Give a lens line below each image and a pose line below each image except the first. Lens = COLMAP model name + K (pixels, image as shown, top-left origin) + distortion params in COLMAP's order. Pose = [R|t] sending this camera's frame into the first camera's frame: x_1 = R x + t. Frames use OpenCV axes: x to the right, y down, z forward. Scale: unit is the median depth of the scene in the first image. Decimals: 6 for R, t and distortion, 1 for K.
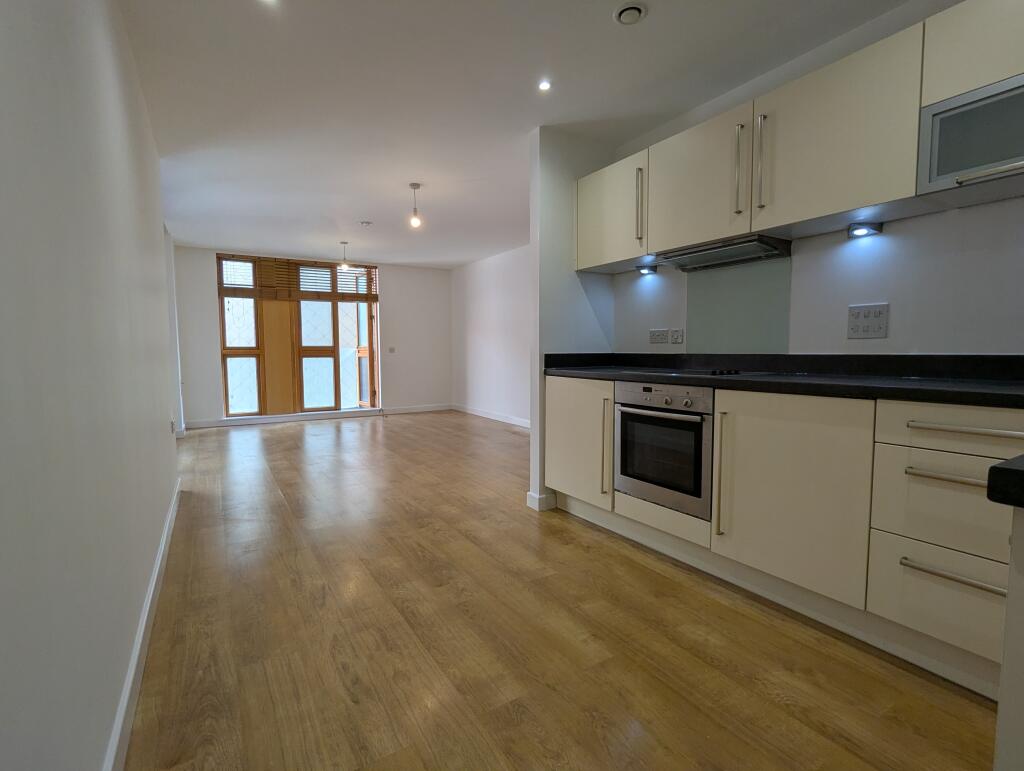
lens RADIAL K [[493.4, 0, 515.9], [0, 493.4, 388.3], [0, 0, 1]] dist [0.003513, 0.001539]
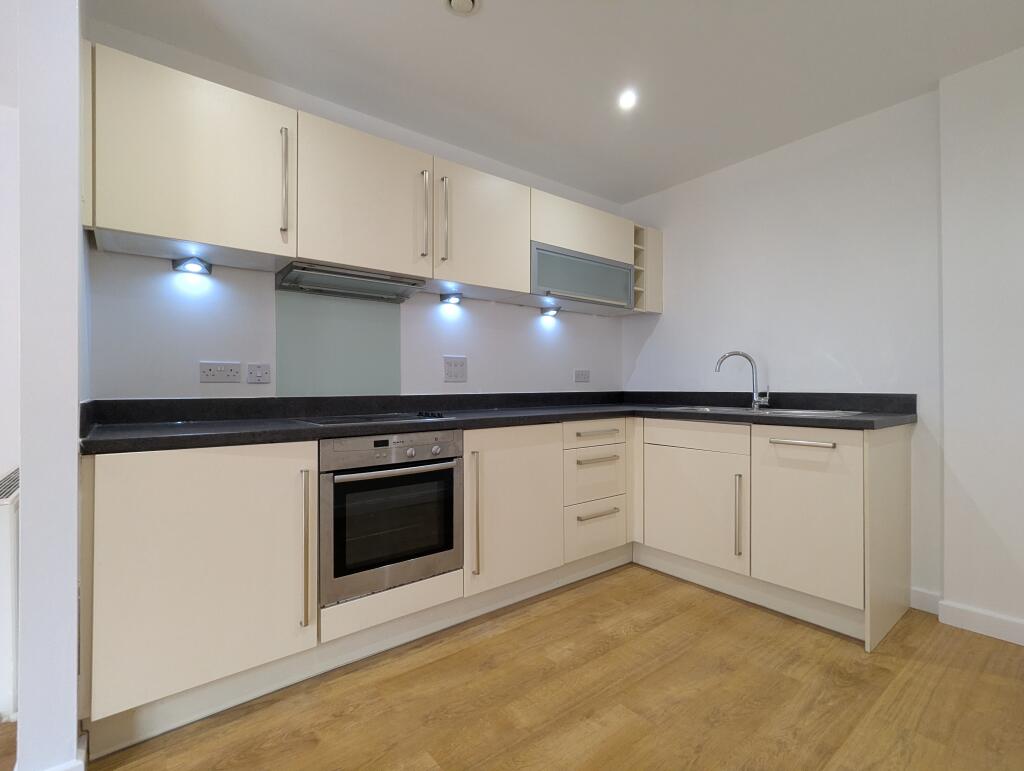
lens RADIAL K [[493.4, 0, 506.9], [0, 493.4, 386.2], [0, 0, 1]] dist [0.003513, 0.001539]
pose [[-0.113527, 0.004969, 0.993522, -0.569511], [0.082255, 0.996602, 0.004414, -0.080888], [-0.990124, 0.082224, -0.113550, 0.972053]]
